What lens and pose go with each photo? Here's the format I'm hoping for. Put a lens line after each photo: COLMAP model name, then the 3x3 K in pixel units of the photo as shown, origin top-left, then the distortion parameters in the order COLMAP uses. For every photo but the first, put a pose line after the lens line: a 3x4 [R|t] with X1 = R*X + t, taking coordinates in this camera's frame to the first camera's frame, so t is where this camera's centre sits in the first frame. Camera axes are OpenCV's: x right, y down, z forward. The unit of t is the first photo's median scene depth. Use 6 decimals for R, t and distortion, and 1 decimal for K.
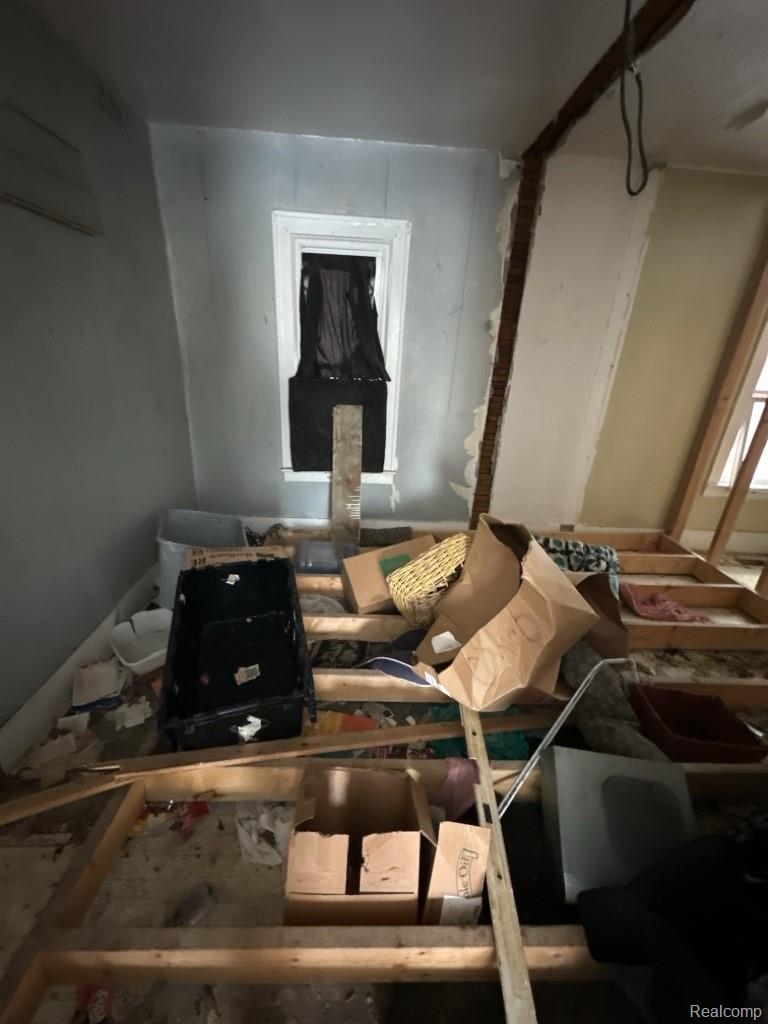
lens RADIAL K [[402.7, 0, 382.3], [0, 402.7, 515.5], [0, 0, 1]] dist [-0.000542, 0.000051]
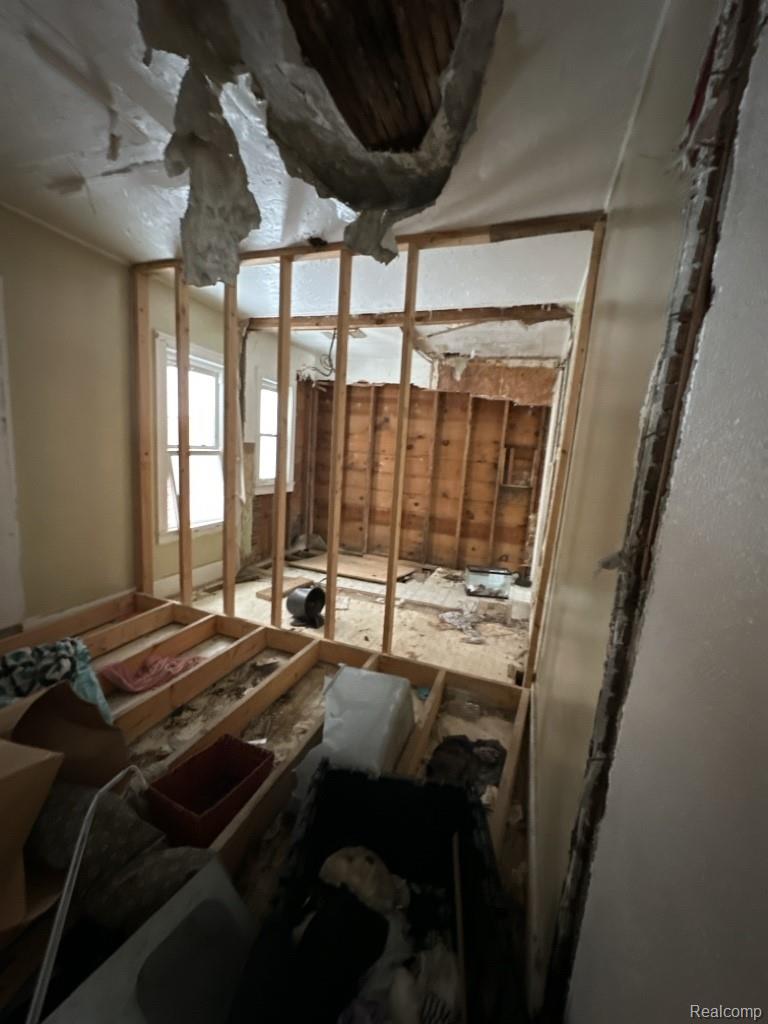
lens RADIAL K [[406.7, 0, 382.9], [0, 406.7, 512.9], [0, 0, 1]] dist [-0.002108, 0.000099]
pose [[0.374972, -0.171419, 0.911050, 0.099665], [0.304702, 0.950943, 0.053515, -0.008592], [-0.875530, 0.257532, 0.408808, 0.063406]]
